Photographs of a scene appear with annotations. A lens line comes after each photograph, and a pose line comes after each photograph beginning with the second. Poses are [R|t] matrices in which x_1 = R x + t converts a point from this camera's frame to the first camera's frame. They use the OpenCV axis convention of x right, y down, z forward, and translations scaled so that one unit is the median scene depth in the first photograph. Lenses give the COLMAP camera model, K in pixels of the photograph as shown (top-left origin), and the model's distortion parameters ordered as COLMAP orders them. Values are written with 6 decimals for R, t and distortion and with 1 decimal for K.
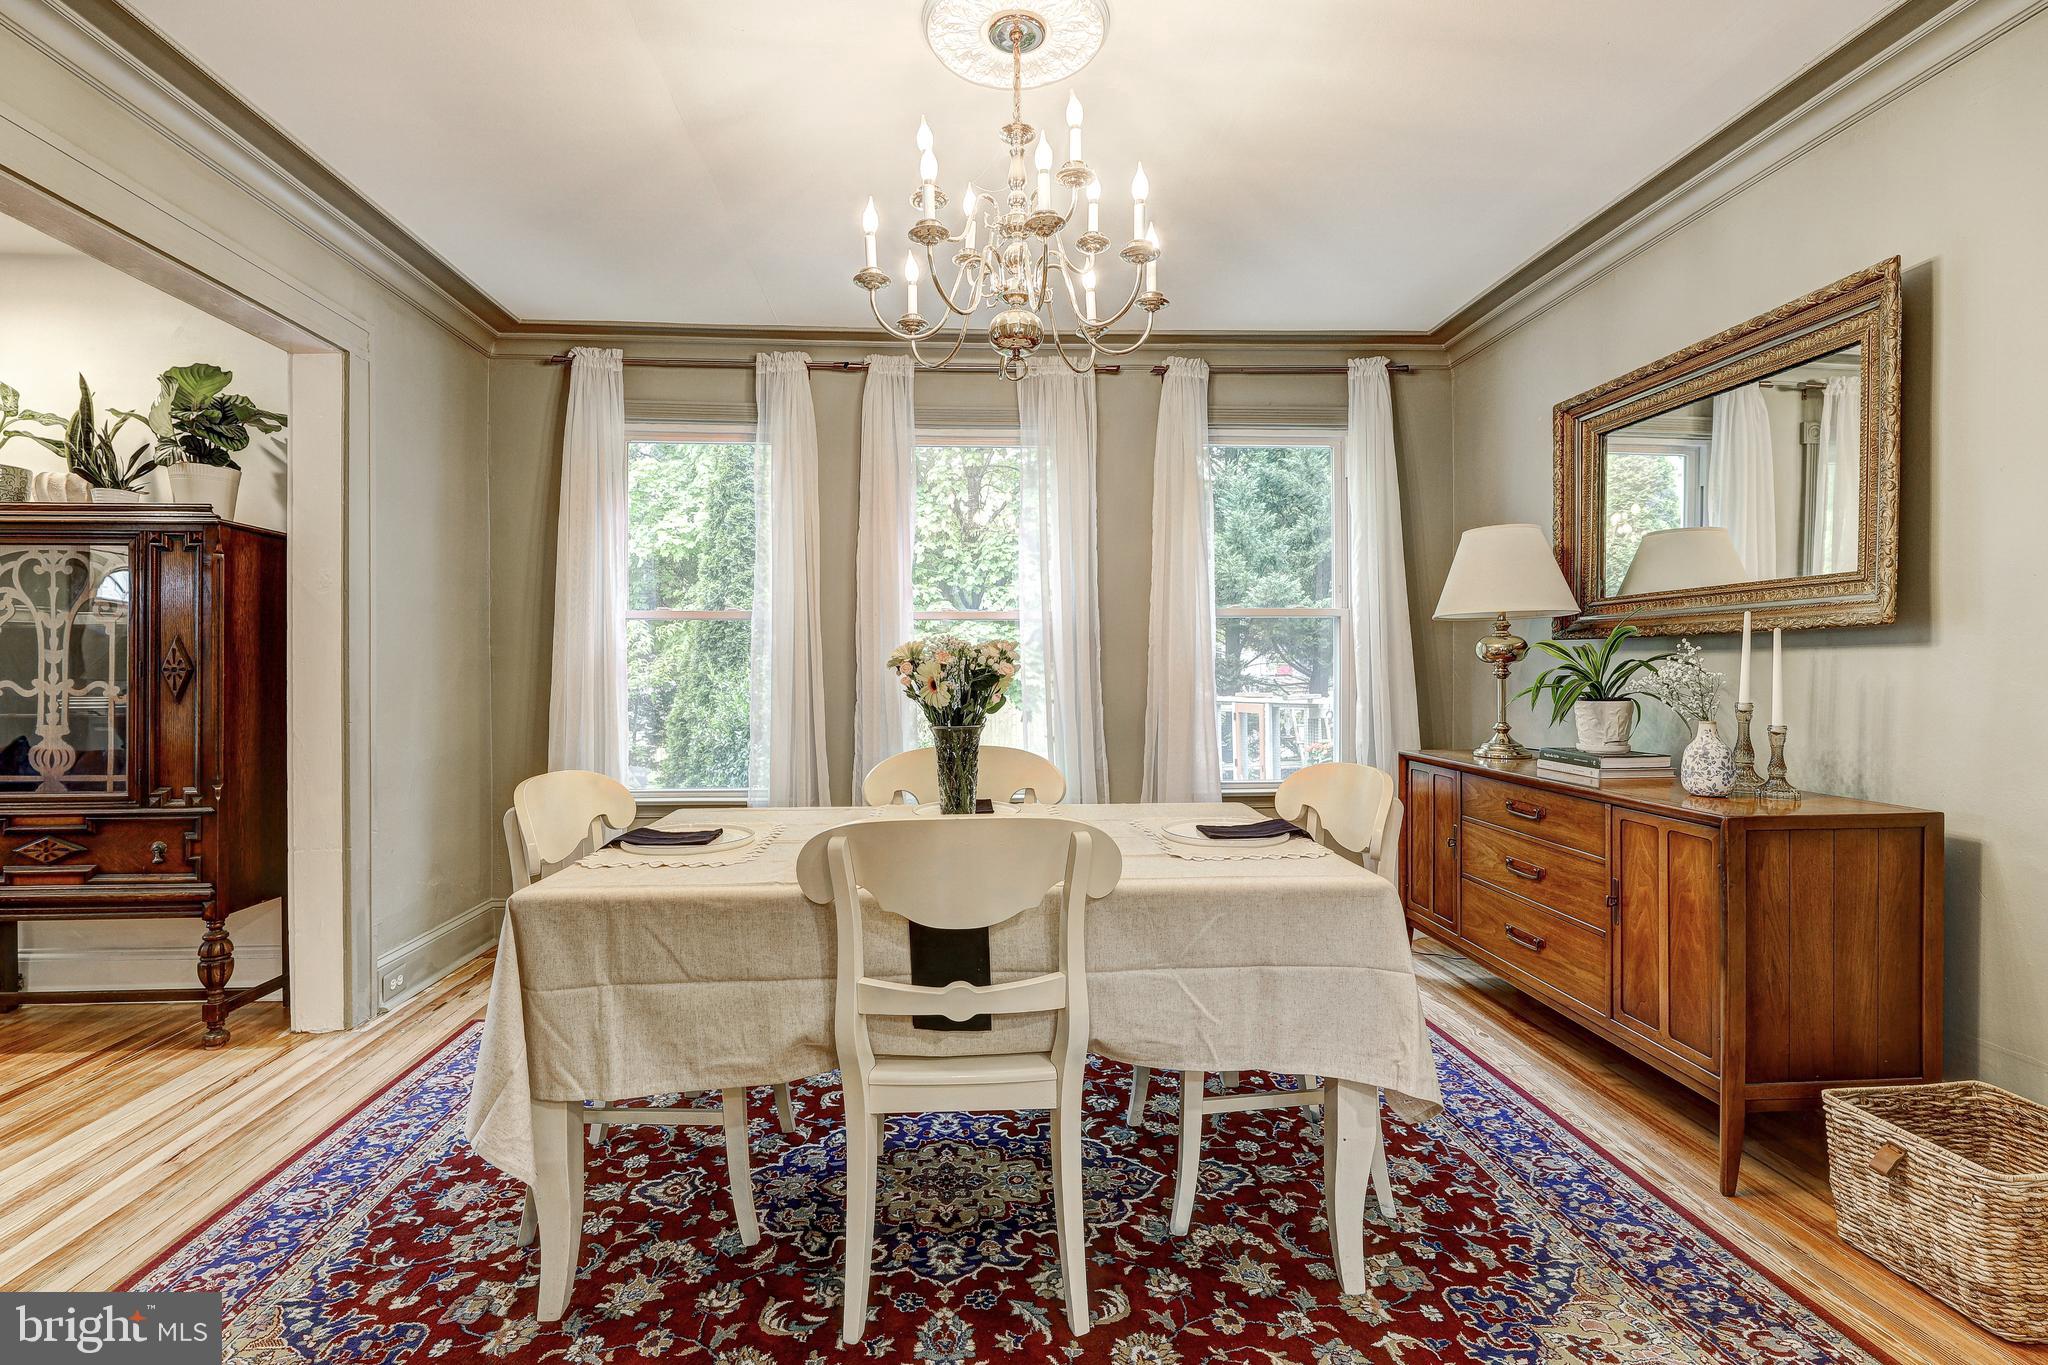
lens RADIAL K [[901.0, 0, 1011.4], [0, 901.0, 676.3], [0, 0, 1]] dist [0.006750, -0.004583]
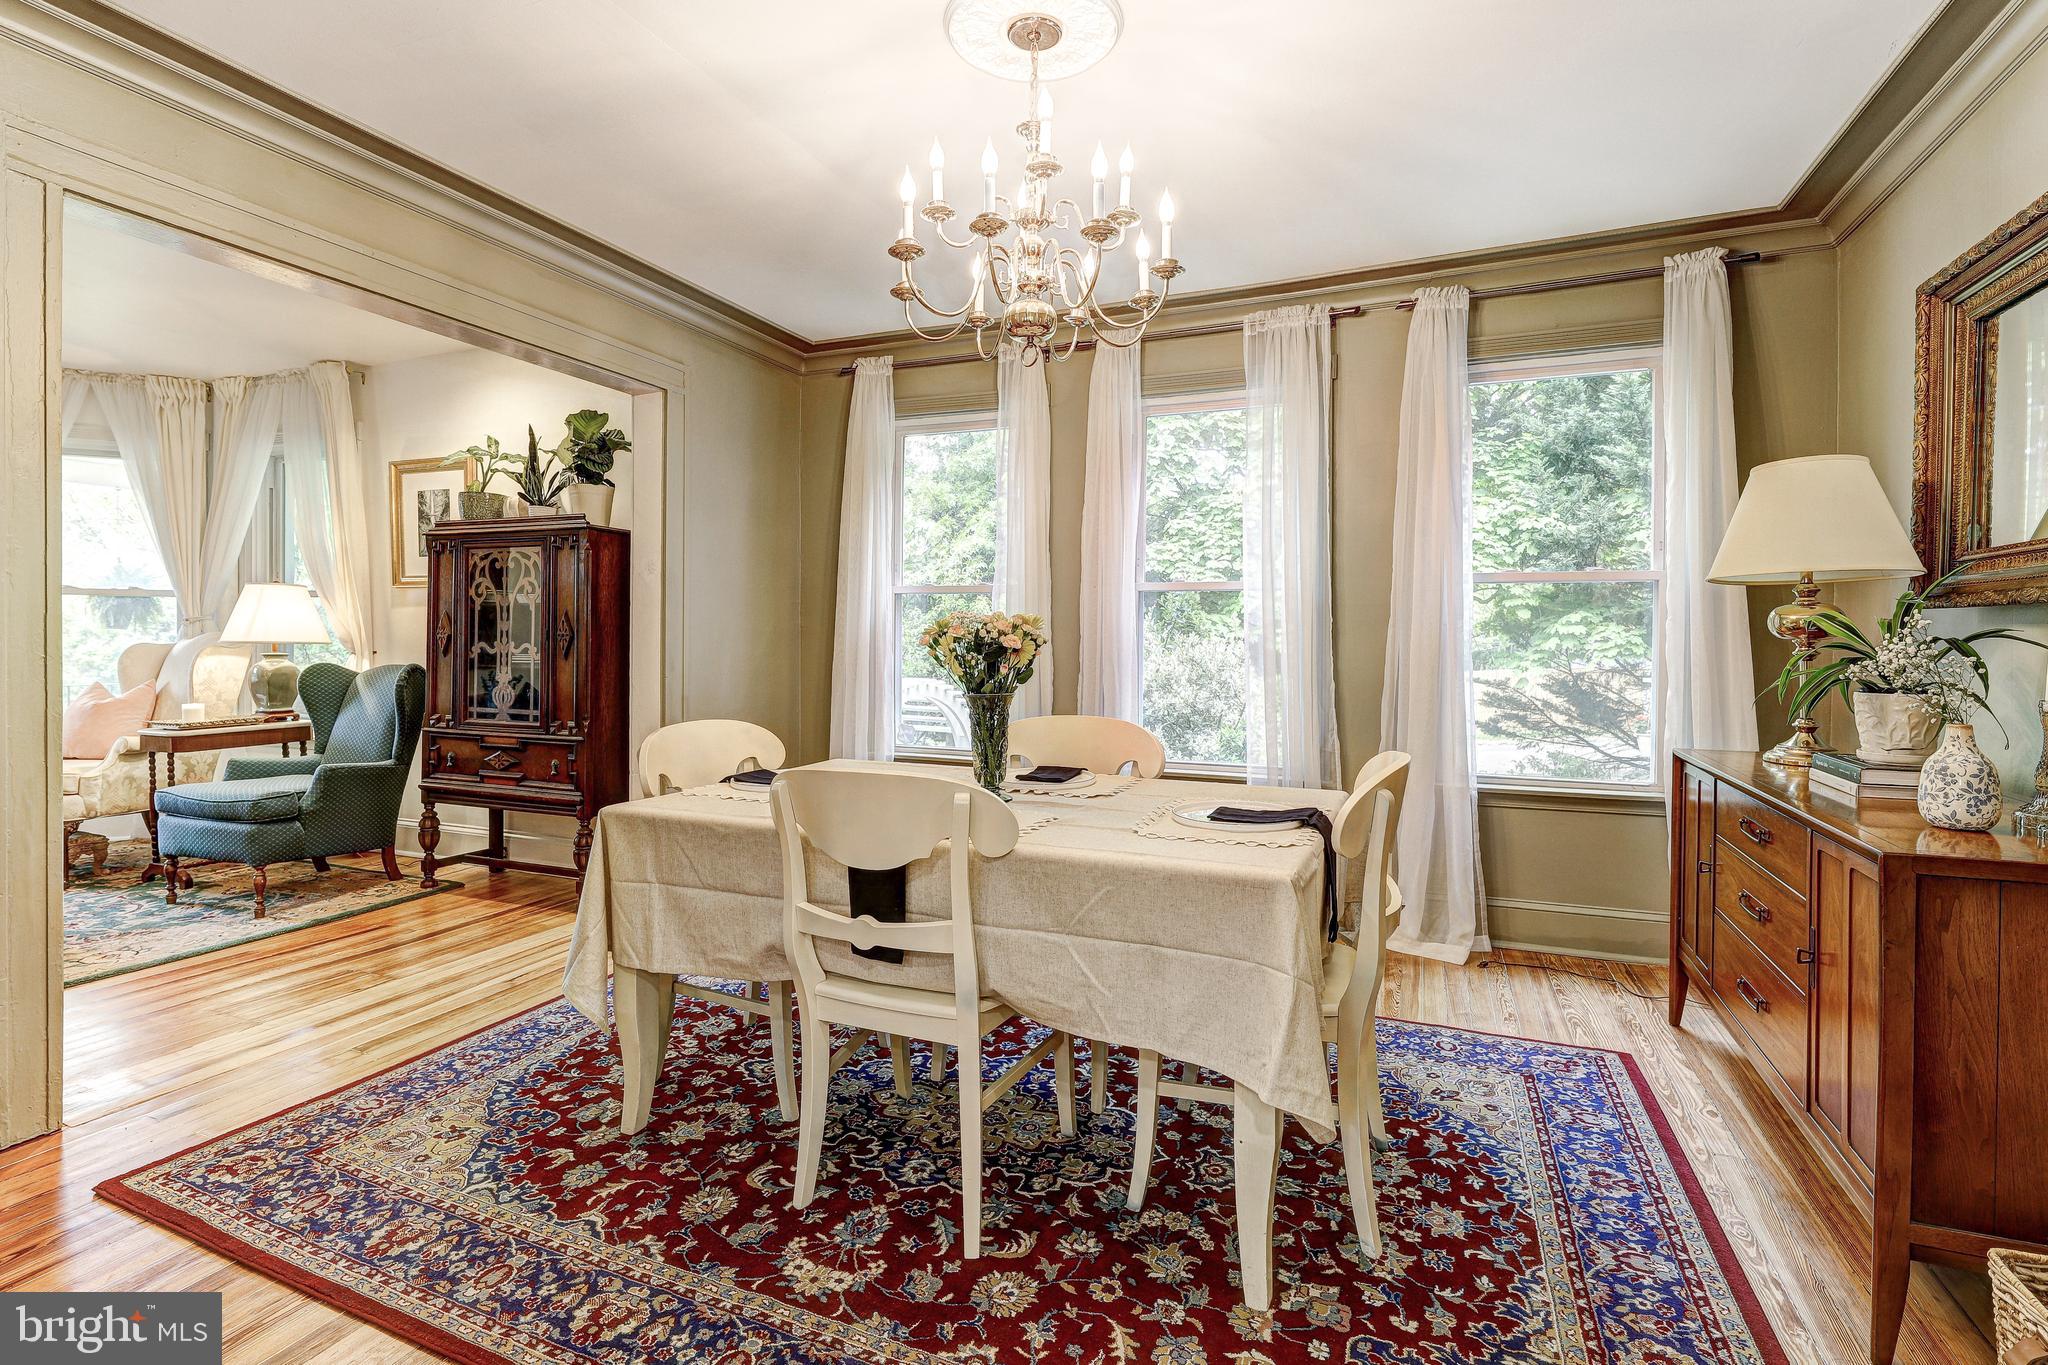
lens RADIAL K [[946.3, 0, 1041.8], [0, 946.3, 651.2], [0, 0, 1]] dist [0.003885, -0.001354]
pose [[0.904138, 0.014737, -0.426985, 0.392496], [-0.012410, 0.999889, 0.008232, -0.005033], [0.427059, -0.002144, 0.904221, 0.007553]]
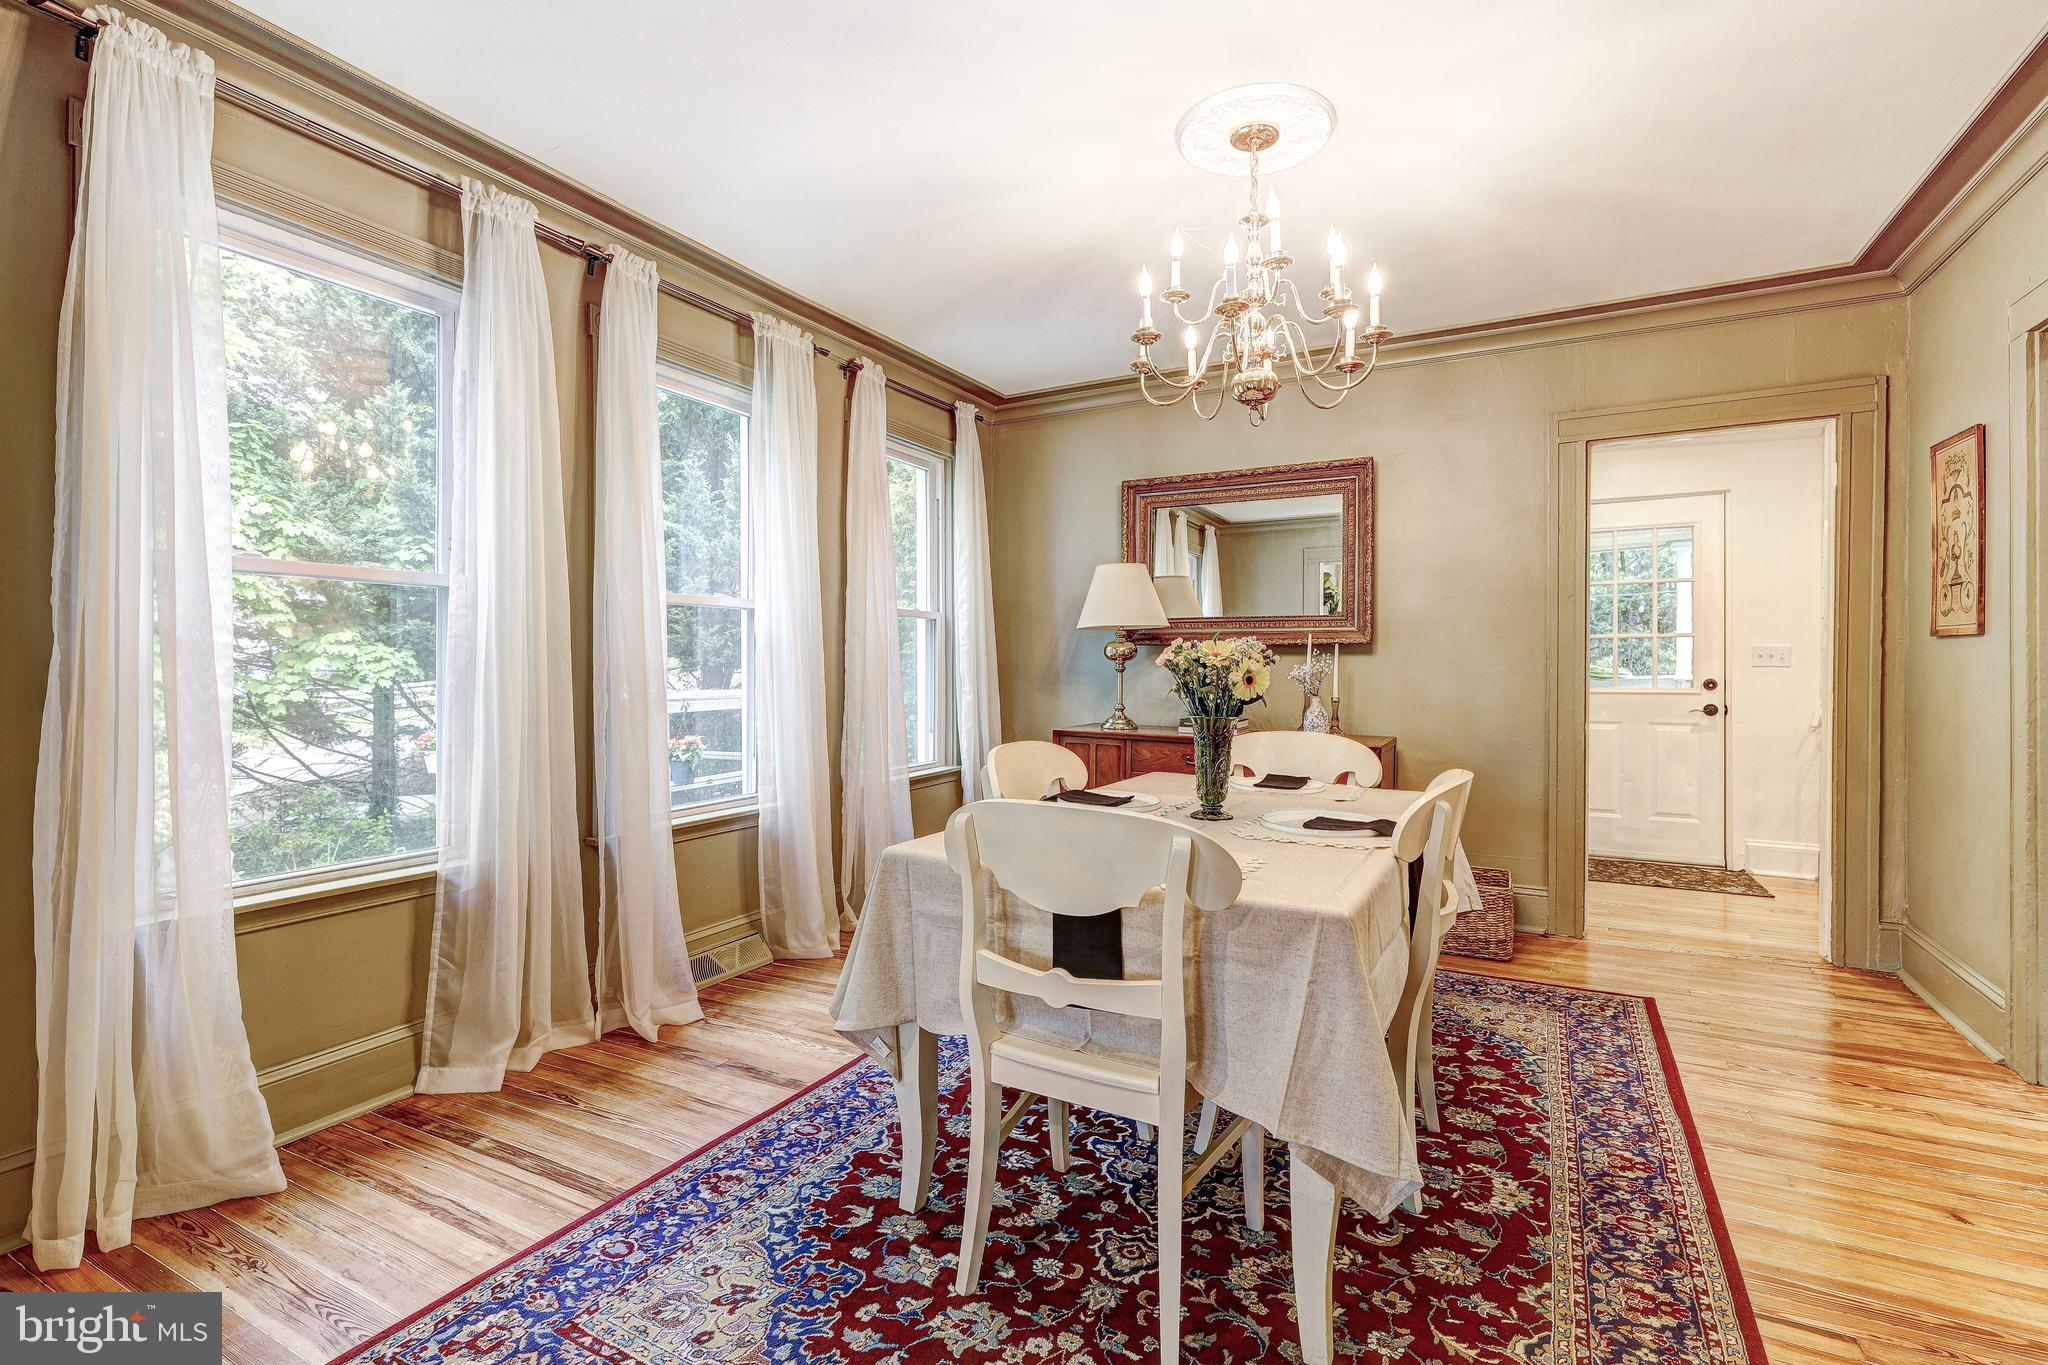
lens RADIAL K [[901.0, 0, 1001.6], [0, 901.0, 687.8], [0, 0, 1]] dist [0.006750, -0.004583]
pose [[0.556979, -0.022089, 0.830233, -0.939901], [0.004186, 0.999708, 0.023790, -0.011717], [-0.830516, -0.009775, 0.556909, 0.489093]]
